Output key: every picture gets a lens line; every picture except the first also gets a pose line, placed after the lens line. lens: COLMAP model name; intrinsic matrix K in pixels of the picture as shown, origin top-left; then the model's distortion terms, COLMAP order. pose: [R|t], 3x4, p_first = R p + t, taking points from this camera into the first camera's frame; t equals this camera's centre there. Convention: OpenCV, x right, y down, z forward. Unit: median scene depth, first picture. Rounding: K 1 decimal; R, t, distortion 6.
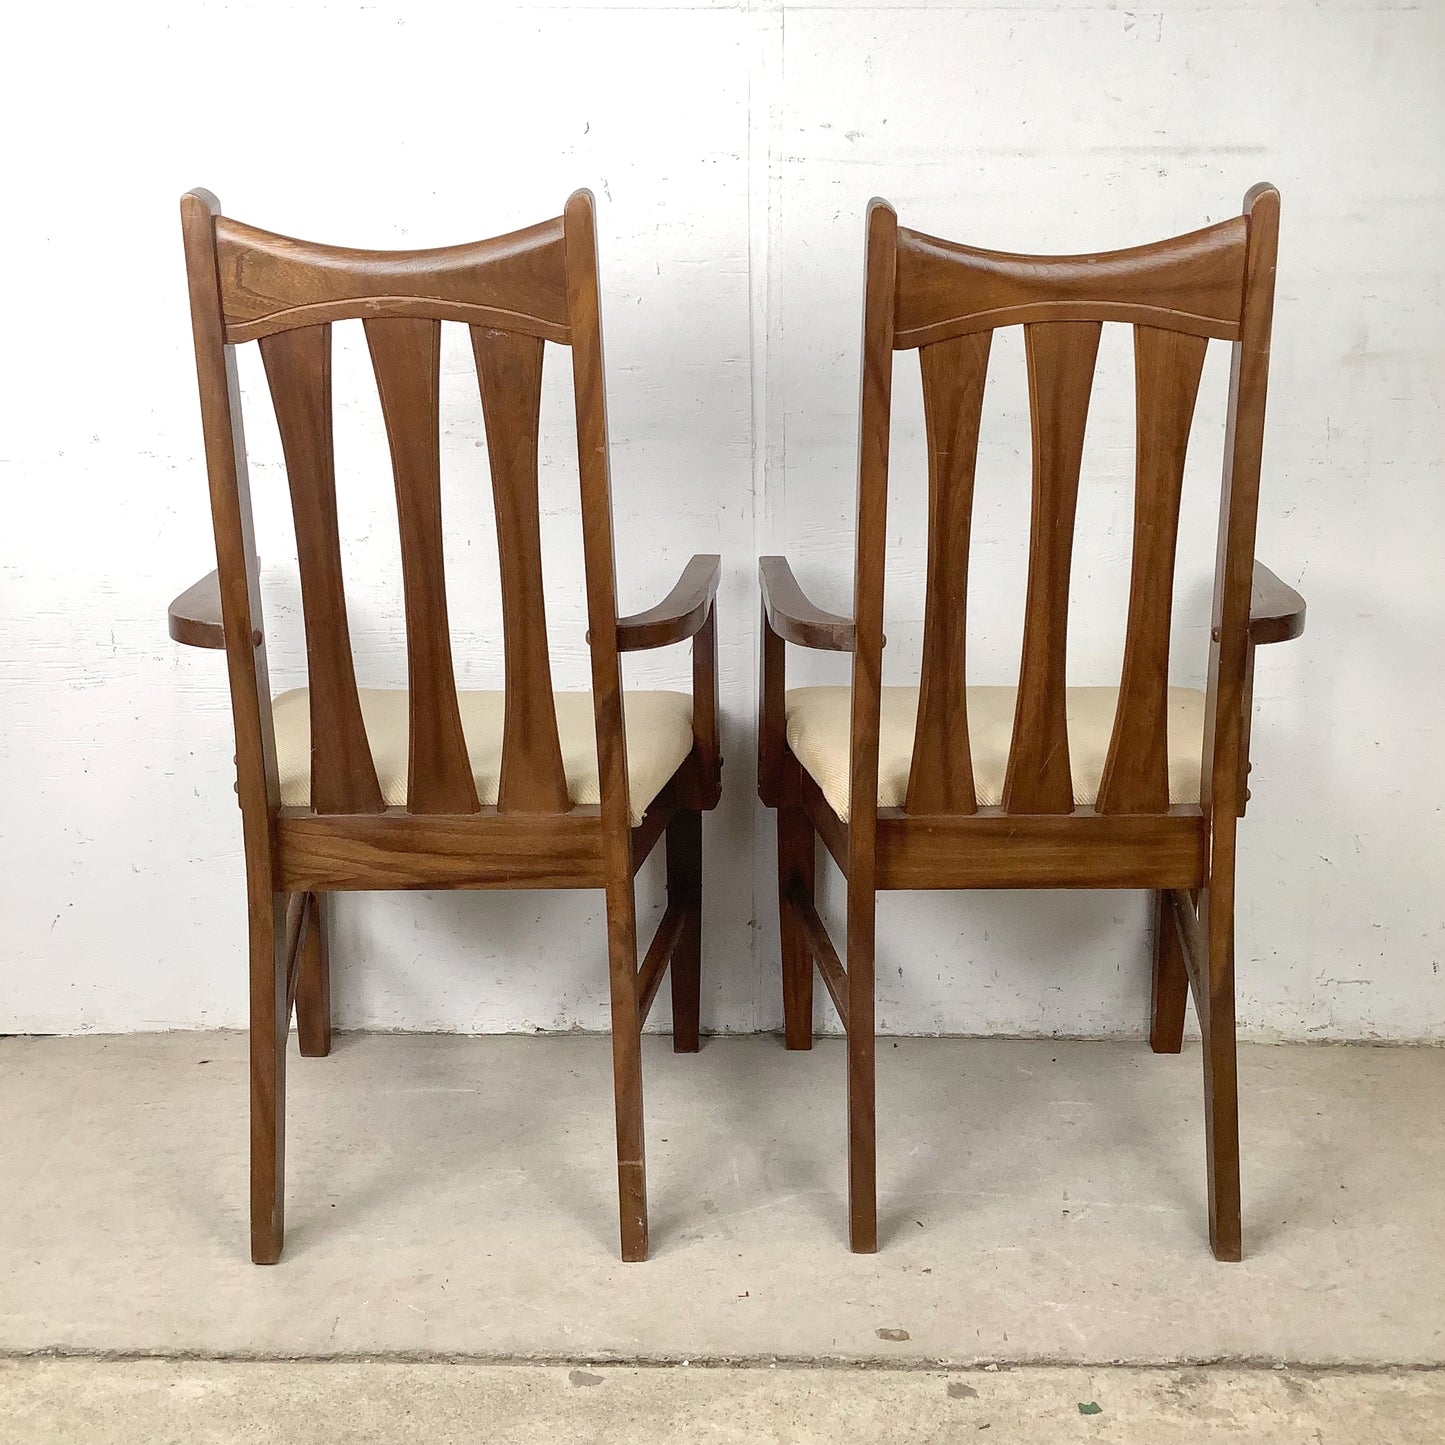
lens RADIAL K [[1722.4, 0, 710.5], [0, 1722.4, 724.1], [0, 0, 1]] dist [0.013941, 0.000000]
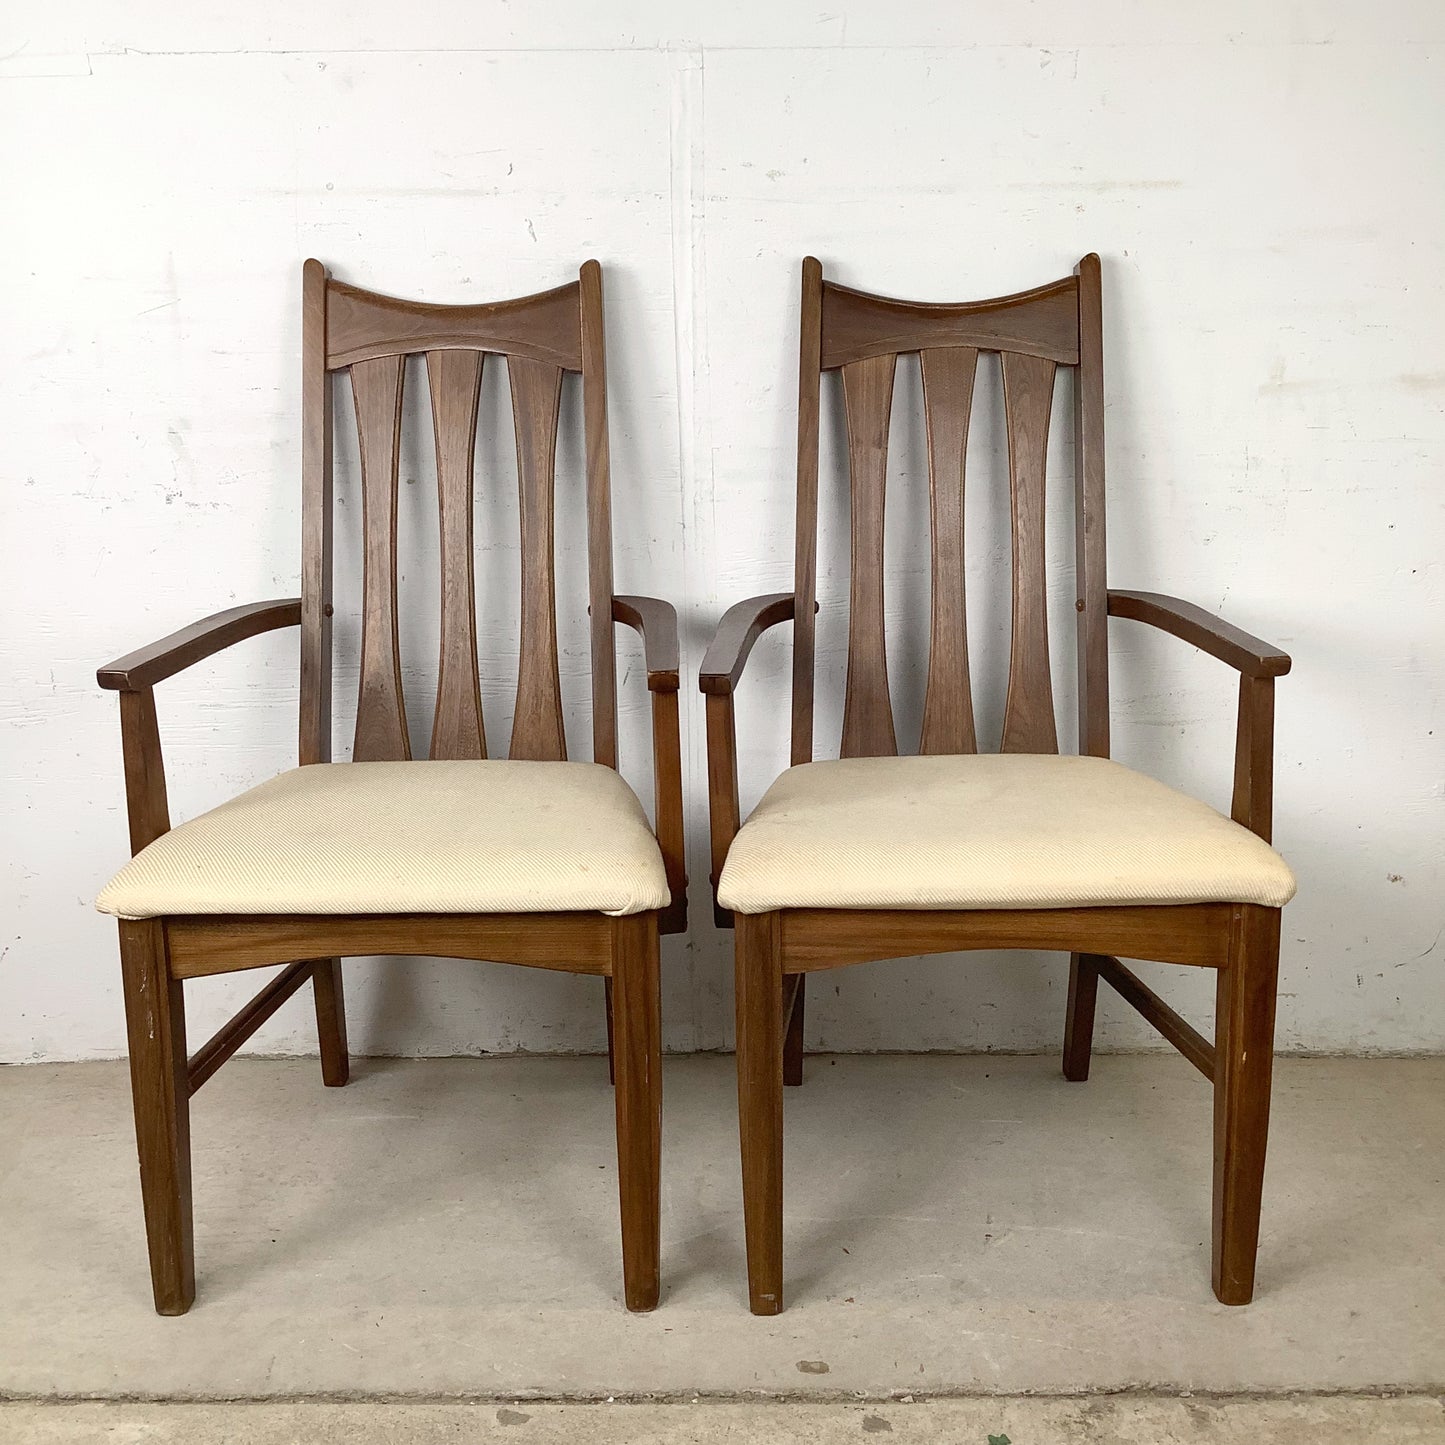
lens RADIAL K [[1722.4, 0, 711.7], [0, 1722.4, 723.8], [0, 0, 1]] dist [0.013941, 0.000000]
pose [[0.999895, -0.012860, 0.006617, 0.039747], [0.012680, 0.999566, 0.026572, -0.053382], [-0.006956, -0.026485, 0.999625, -0.017563]]
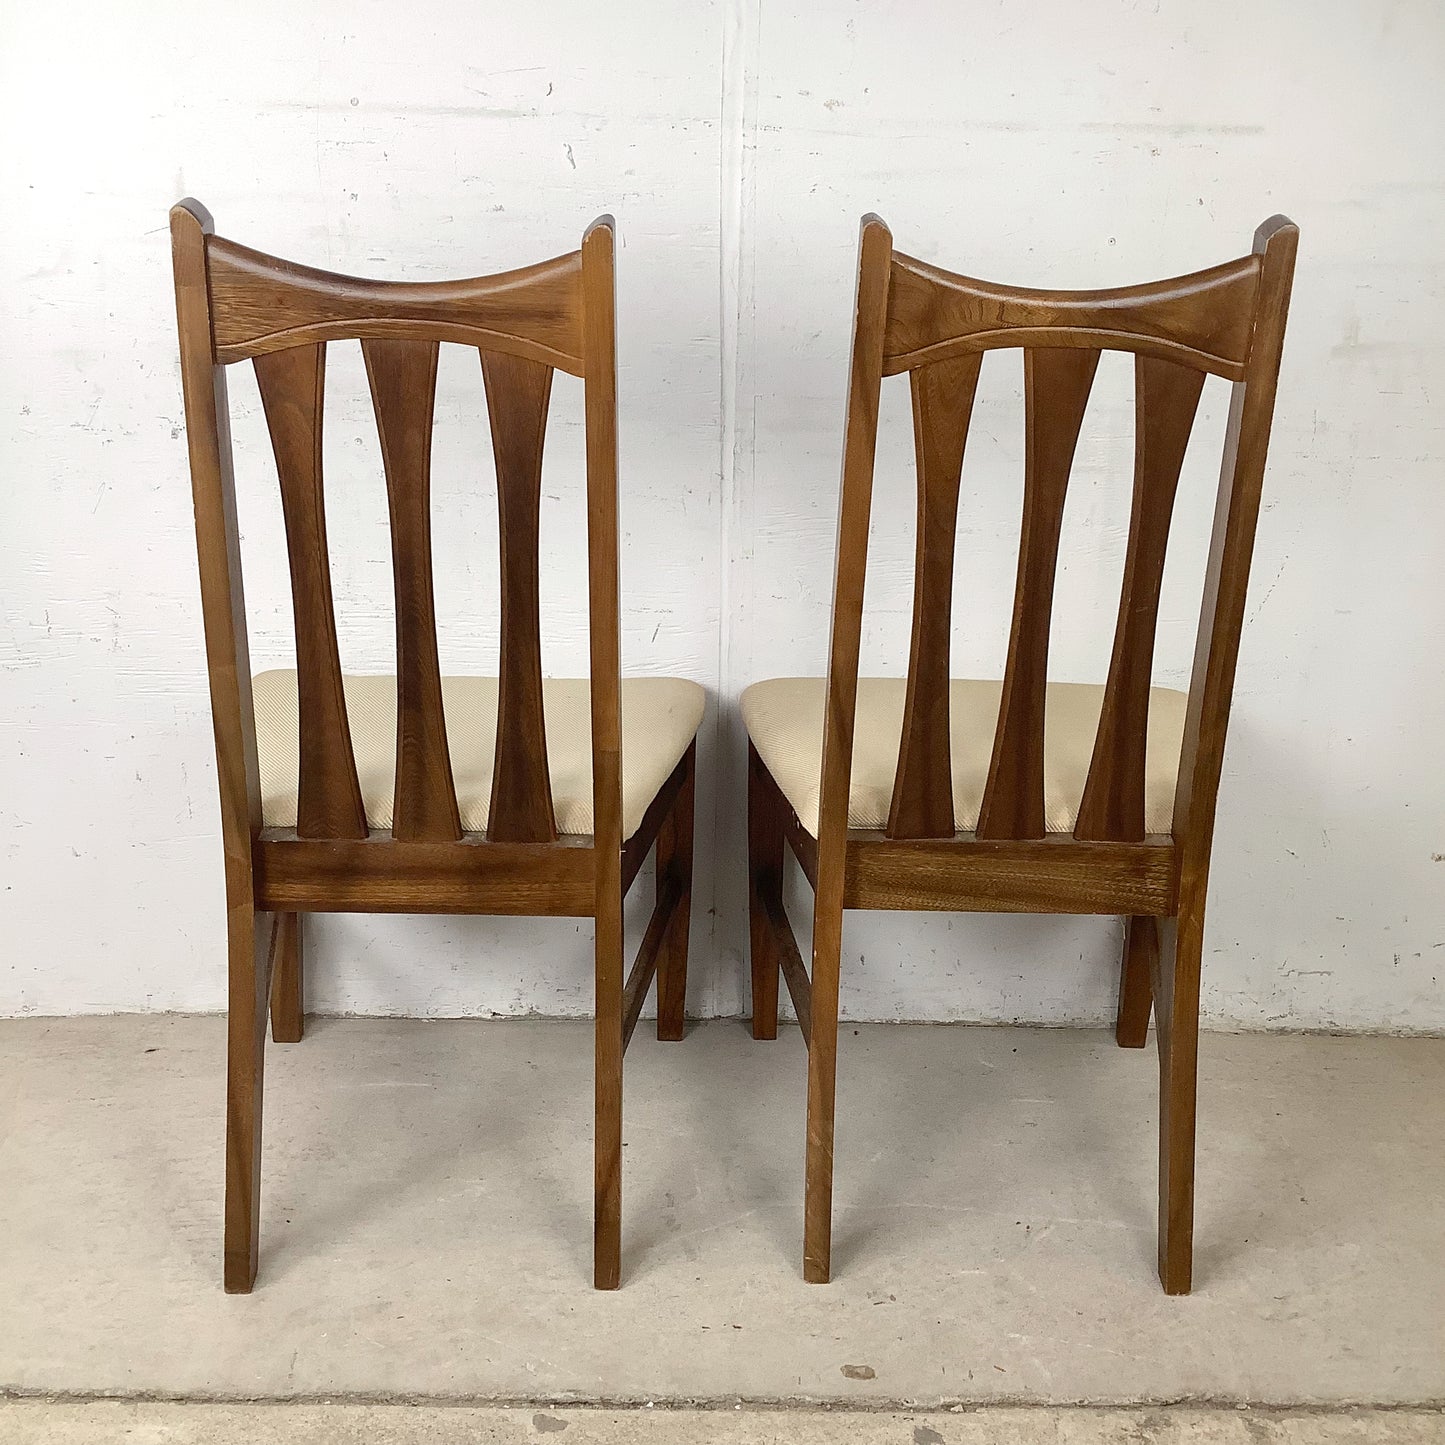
lens RADIAL K [[1722.4, 0, 707.4], [0, 1722.4, 719.8], [0, 0, 1]] dist [0.013941, 0.000000]
pose [[0.999378, 0.008963, 0.034105, -0.017024], [-0.011801, 0.996401, 0.083934, -0.095089], [-0.033230, -0.084284, 0.995888, 0.039117]]
